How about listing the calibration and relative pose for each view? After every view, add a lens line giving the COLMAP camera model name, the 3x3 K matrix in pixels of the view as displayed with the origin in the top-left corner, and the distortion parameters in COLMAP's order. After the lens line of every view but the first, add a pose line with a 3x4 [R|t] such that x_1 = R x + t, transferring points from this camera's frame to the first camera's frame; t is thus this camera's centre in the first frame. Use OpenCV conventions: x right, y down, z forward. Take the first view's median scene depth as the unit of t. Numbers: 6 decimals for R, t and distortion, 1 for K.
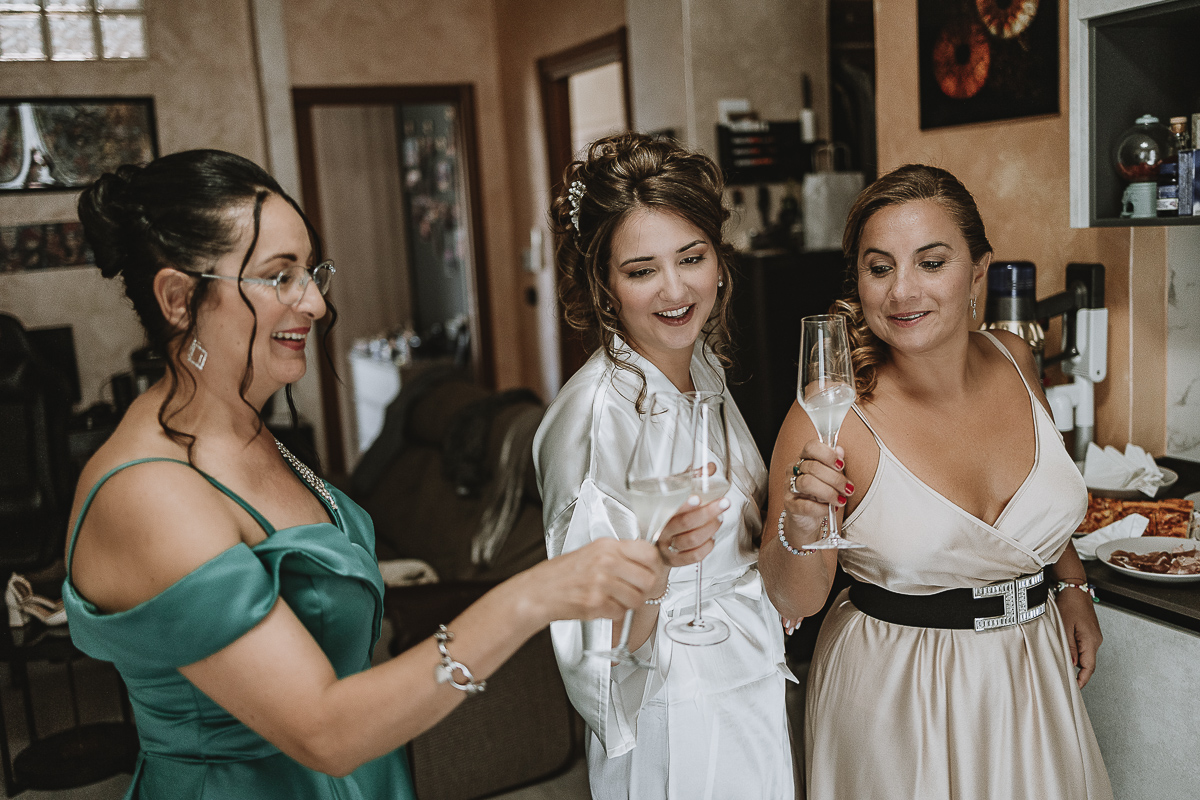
lens RADIAL K [[1268.4, 0, 602.8], [0, 1268.4, 386.4], [0, 0, 1]] dist [-0.000219, 0.002485]
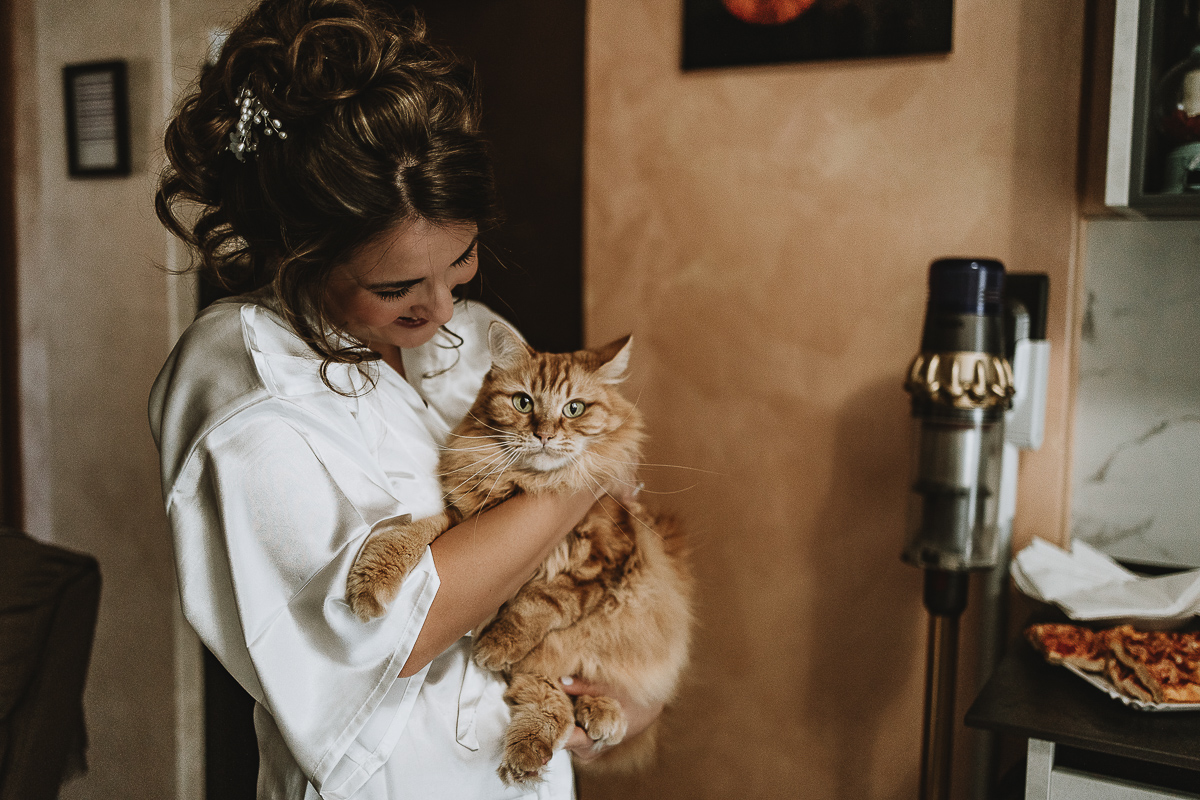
lens RADIAL K [[1268.4, 0, 602.8], [0, 1268.4, 386.4], [0, 0, 1]] dist [-0.000219, 0.002485]
pose [[0.816376, 0.020717, 0.577150, -0.171414], [0.016883, 0.998073, -0.059707, -0.000685], [-0.577274, 0.058487, 0.814453, 0.540738]]
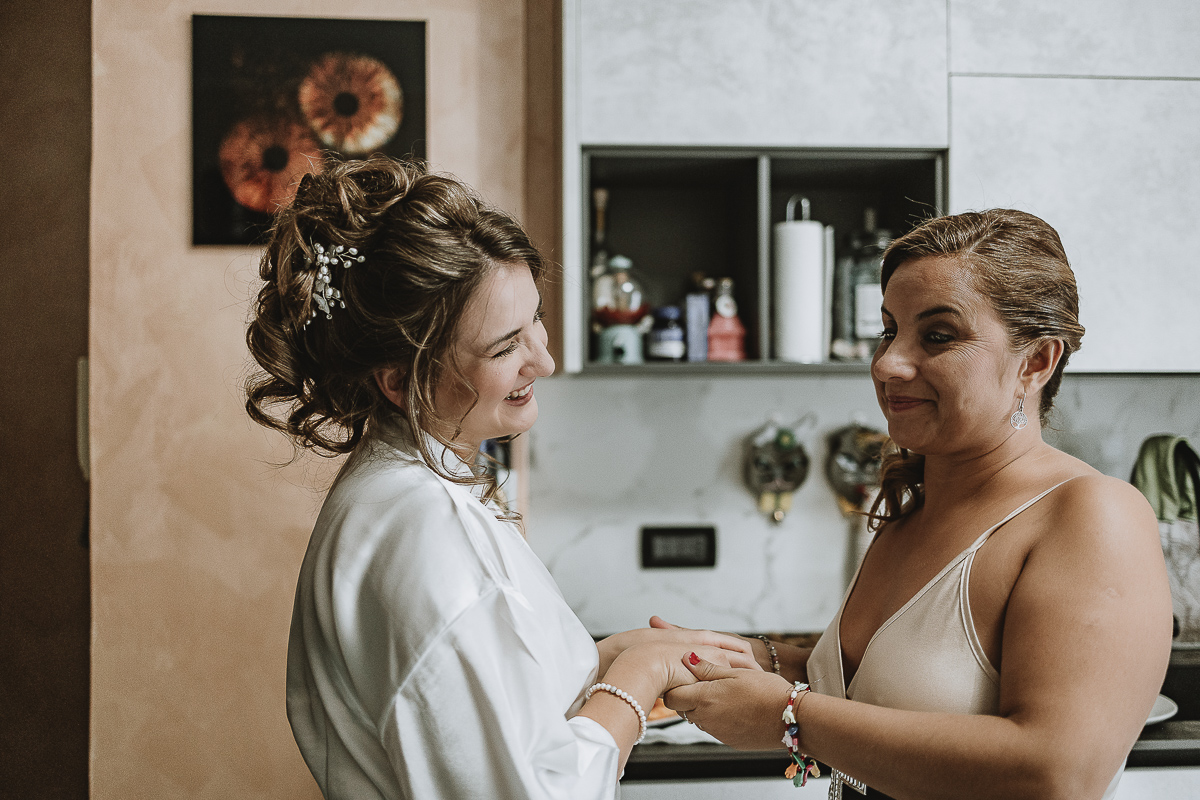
lens RADIAL K [[1268.4, 0, 602.8], [0, 1268.4, 386.4], [0, 0, 1]] dist [-0.000219, 0.002485]
pose [[0.356702, 0.074840, 0.931216, -0.375795], [0.115542, 0.985599, -0.123469, -0.002885], [-0.927046, 0.151636, 0.342918, 0.582397]]
